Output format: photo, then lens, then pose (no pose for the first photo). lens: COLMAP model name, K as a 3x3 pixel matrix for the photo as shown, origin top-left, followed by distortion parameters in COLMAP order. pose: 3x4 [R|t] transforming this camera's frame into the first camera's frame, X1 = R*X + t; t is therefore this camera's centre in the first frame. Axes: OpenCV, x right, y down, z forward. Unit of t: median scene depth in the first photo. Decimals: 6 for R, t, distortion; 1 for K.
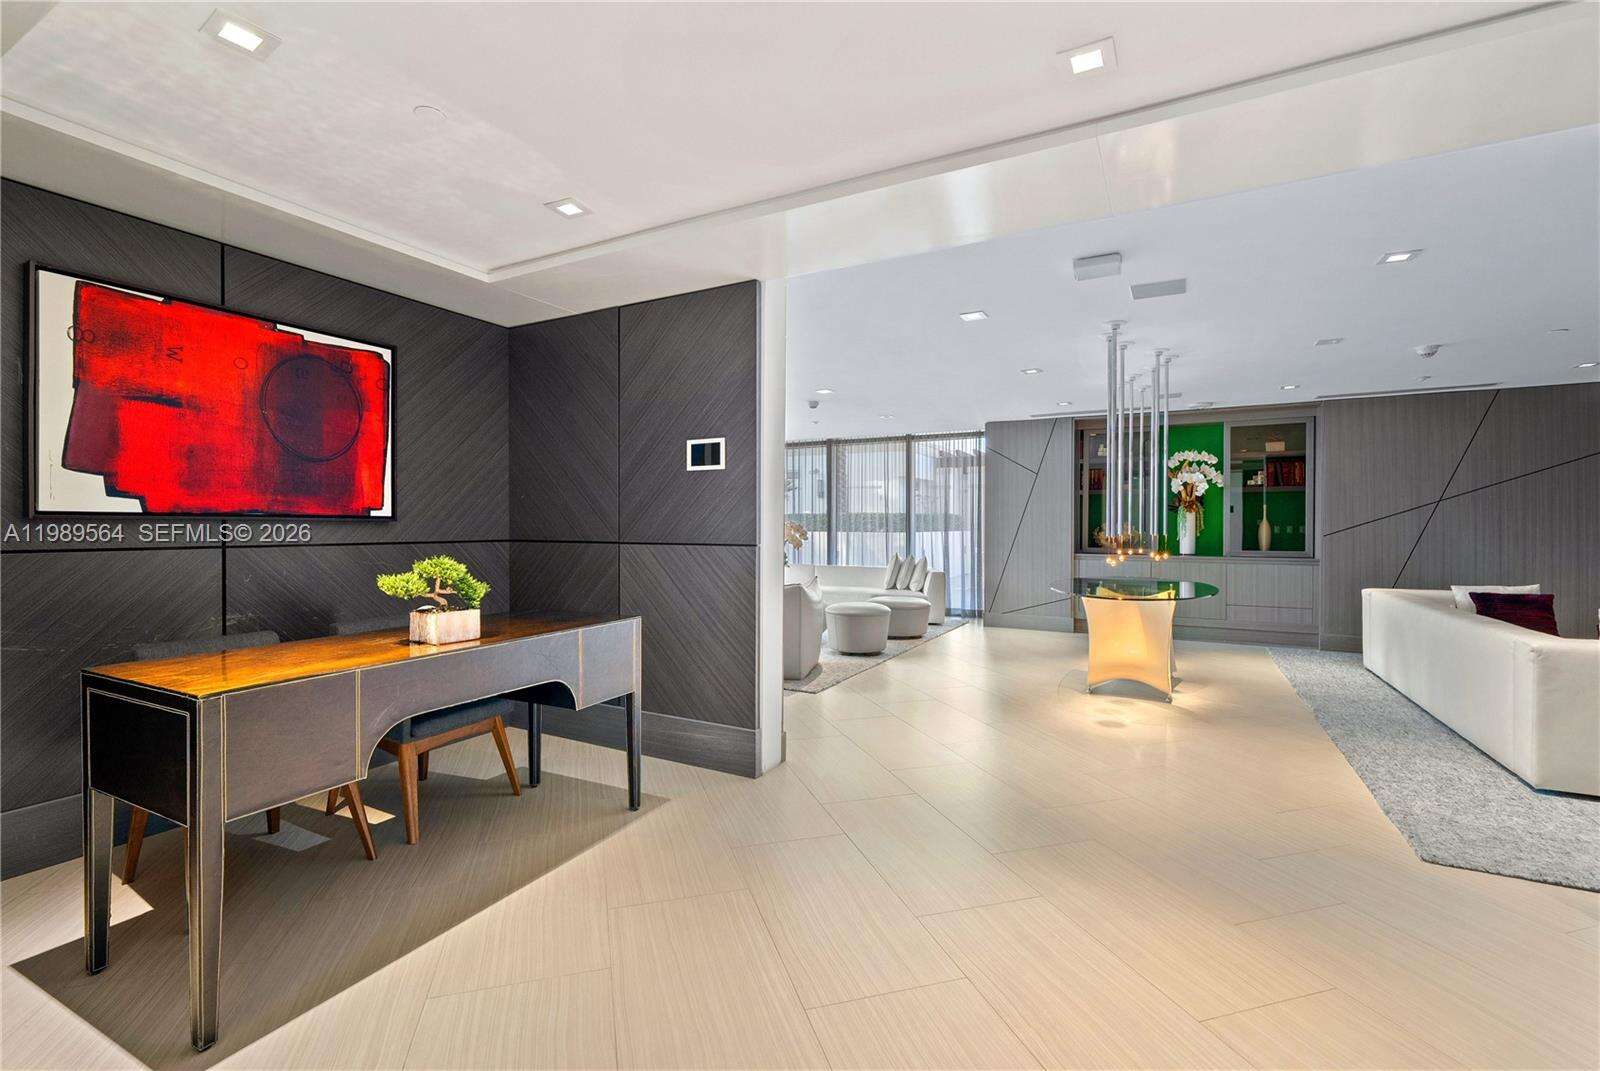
lens RADIAL K [[695.8, 0, 800.9], [0, 695.8, 529.5], [0, 0, 1]] dist [-0.001171, -0.000191]
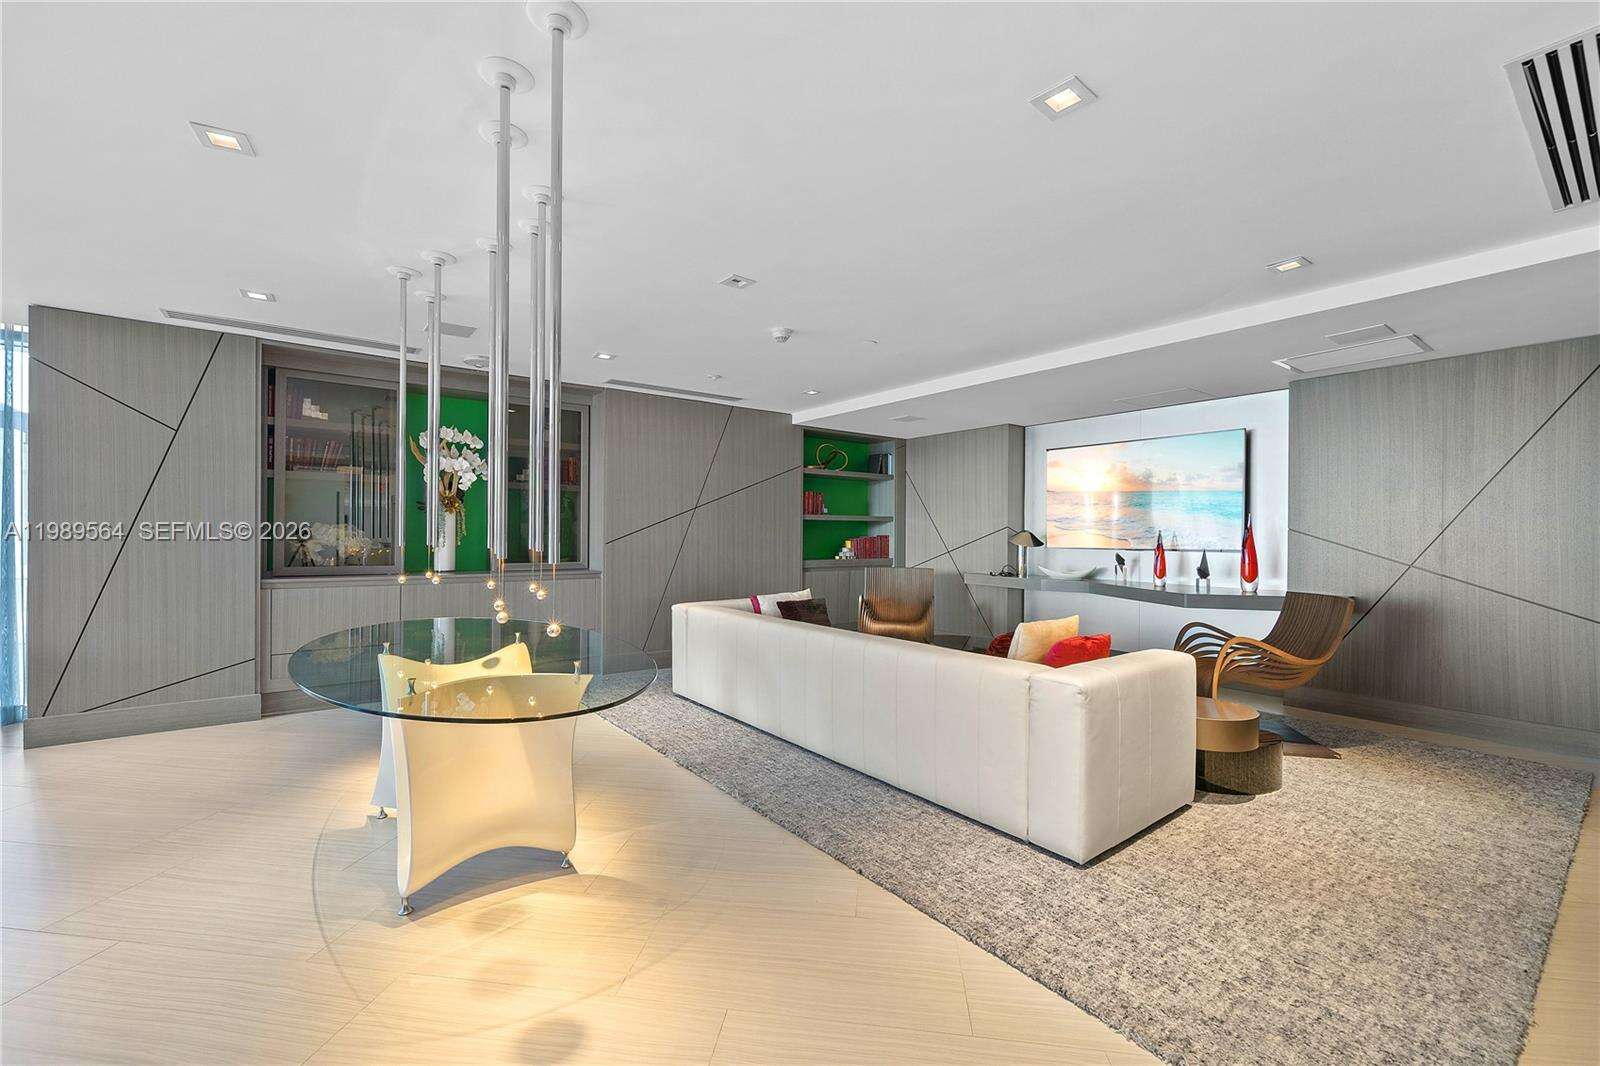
lens RADIAL K [[660.1, 0, 799.4], [0, 660.1, 529.3], [0, 0, 1]] dist [-0.003782, -0.000218]
pose [[0.421783, 0.006614, 0.906673, 0.104341], [0.000941, 0.999970, -0.007732, -0.001965], [-0.906696, 0.004114, 0.421764, 0.430950]]
